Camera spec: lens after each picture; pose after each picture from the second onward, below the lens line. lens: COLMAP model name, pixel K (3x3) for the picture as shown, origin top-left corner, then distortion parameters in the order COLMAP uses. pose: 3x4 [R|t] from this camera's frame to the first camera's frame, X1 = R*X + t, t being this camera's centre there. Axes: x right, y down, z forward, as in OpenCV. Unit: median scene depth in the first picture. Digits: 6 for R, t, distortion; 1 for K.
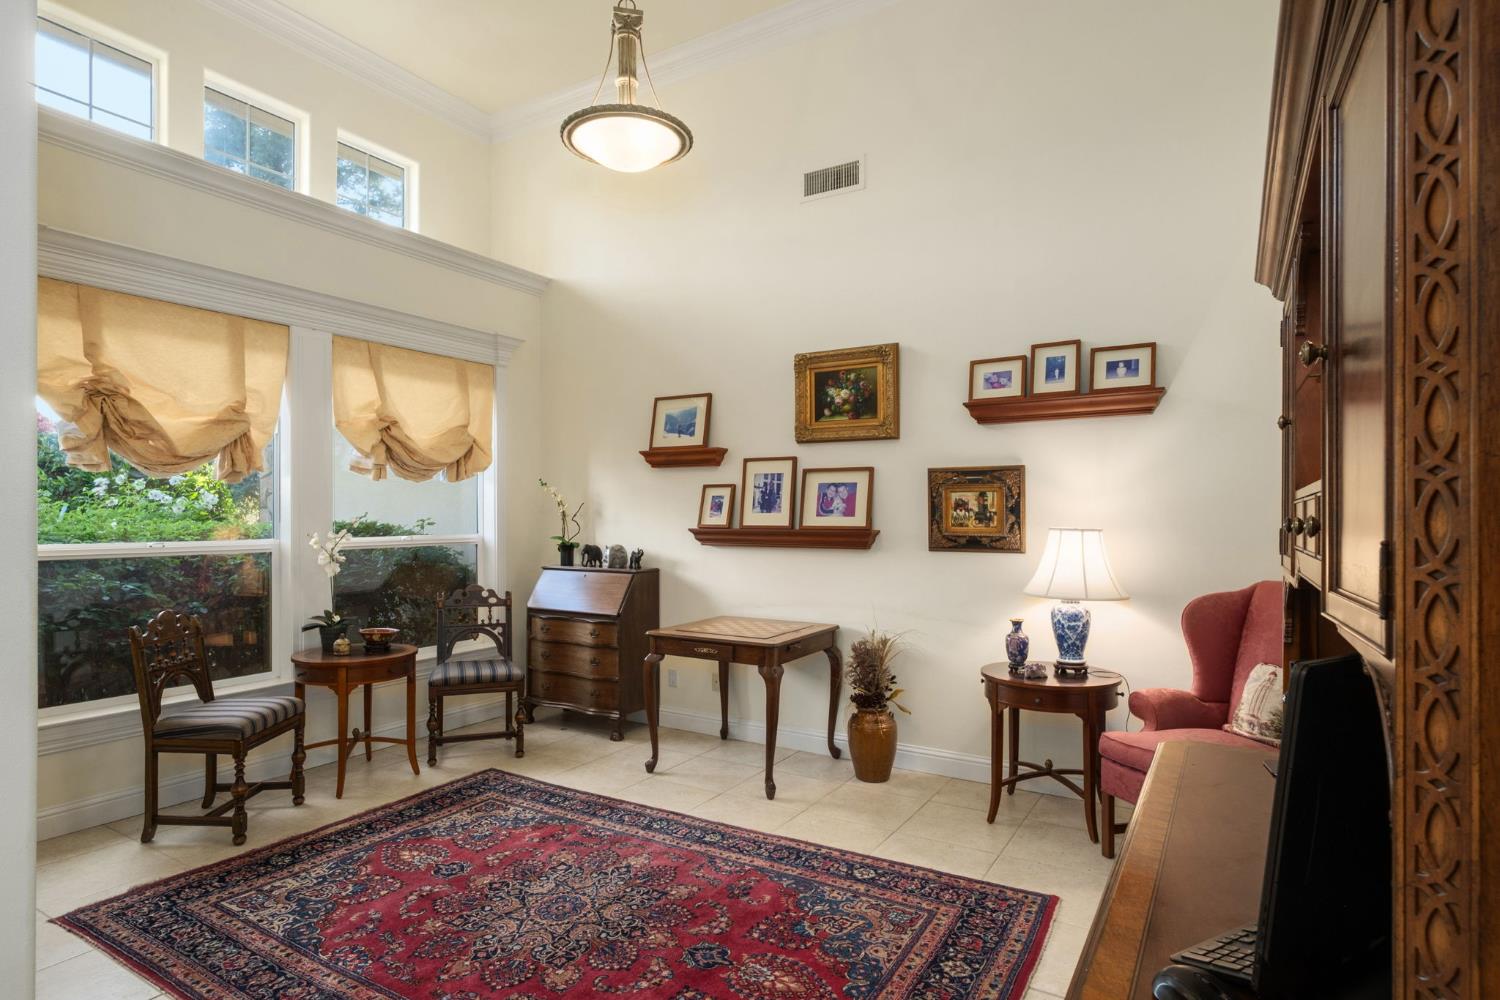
lens RADIAL K [[813.0, 0, 755.8], [0, 813.0, 510.1], [0, 0, 1]] dist [0.004682, 0.000506]
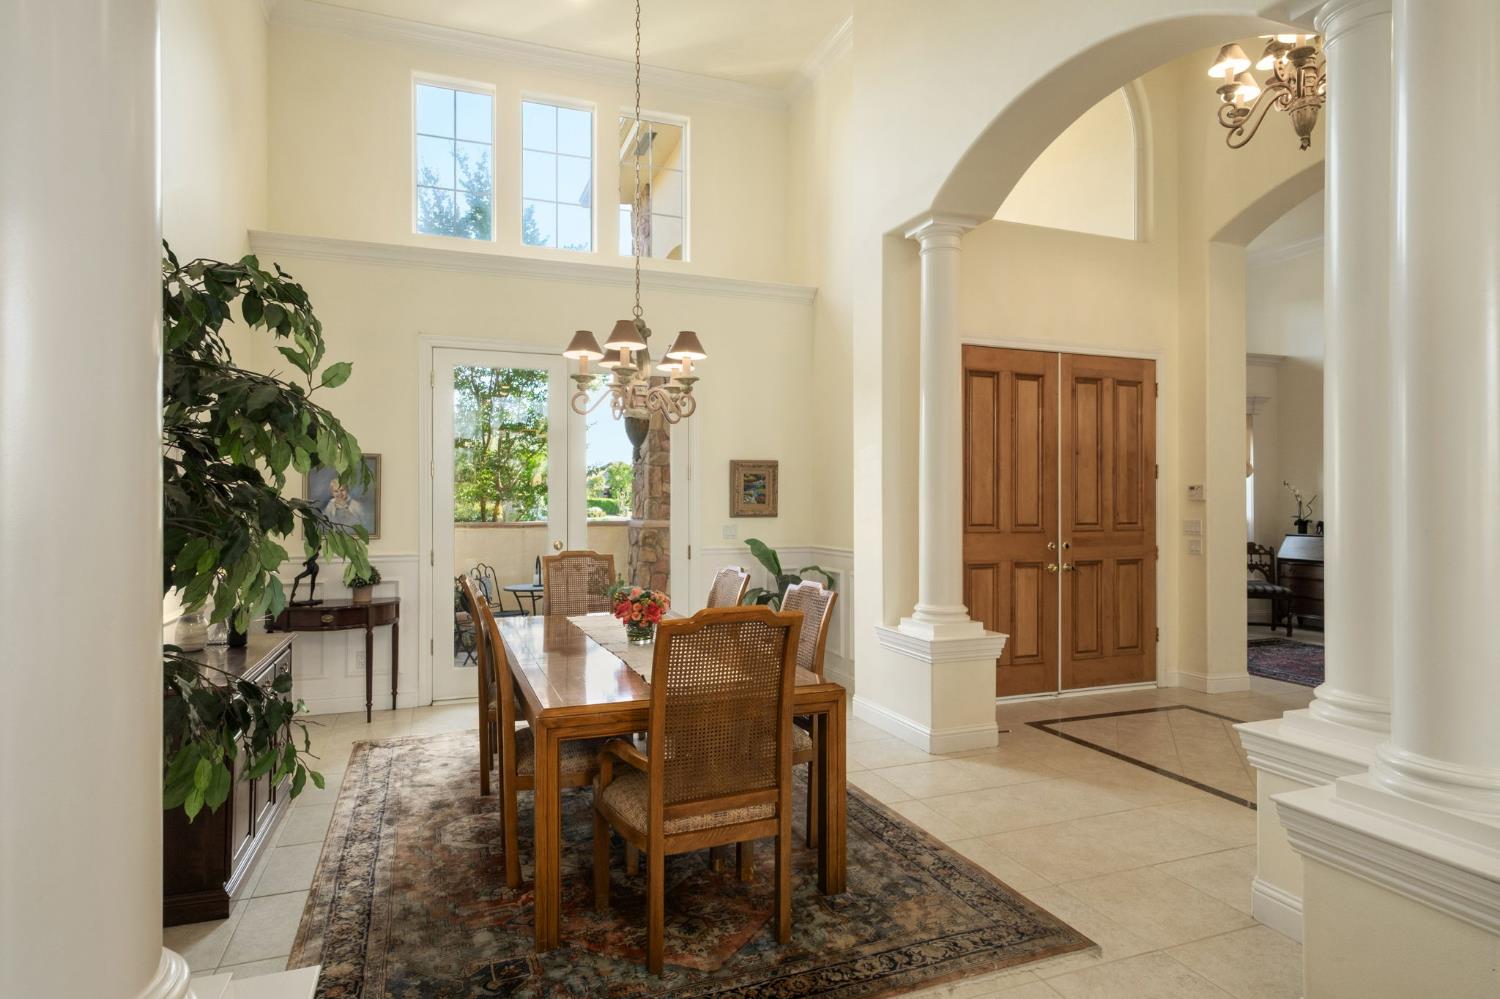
lens RADIAL K [[813.0, 0, 756.8], [0, 813.0, 501.9], [0, 0, 1]] dist [0.004682, 0.000506]
pose [[0.791026, 0.004958, -0.611762, -0.186432], [0.008795, 0.999772, 0.019474, -0.064159], [0.611719, -0.020785, 0.790802, -1.689189]]
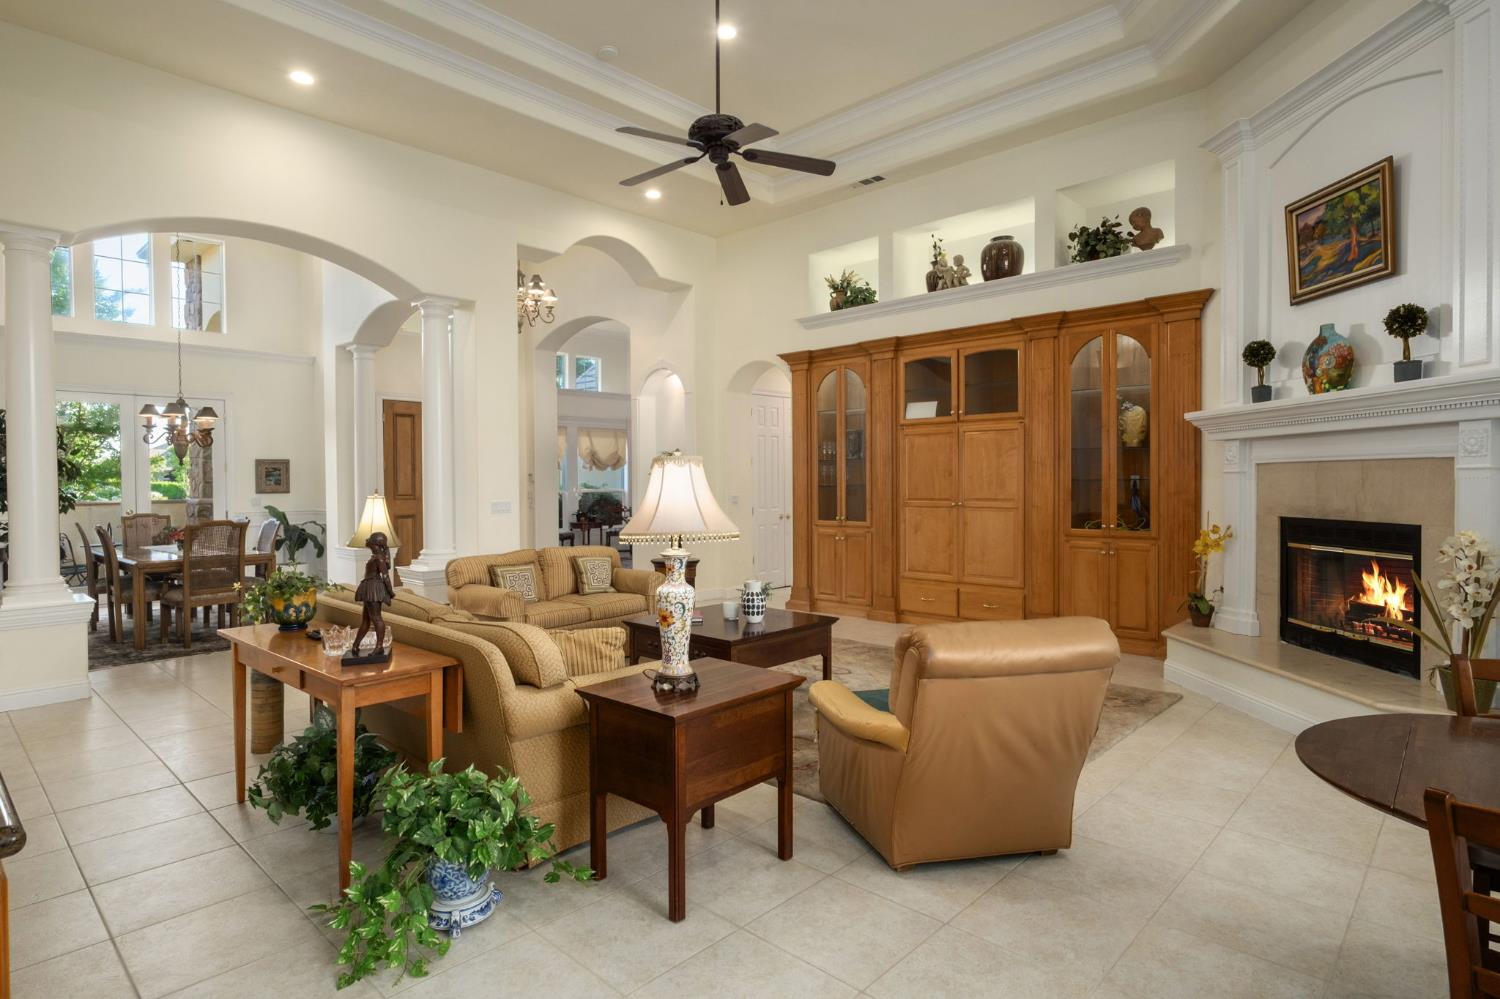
lens RADIAL K [[813.0, 0, 756.6], [0, 813.0, 490.3], [0, 0, 1]] dist [0.004682, 0.000506]
pose [[0.976705, -0.002005, -0.214577, 1.300183], [0.009534, 0.999374, 0.034059, -0.096331], [0.214374, -0.035311, 0.976113, -3.001281]]
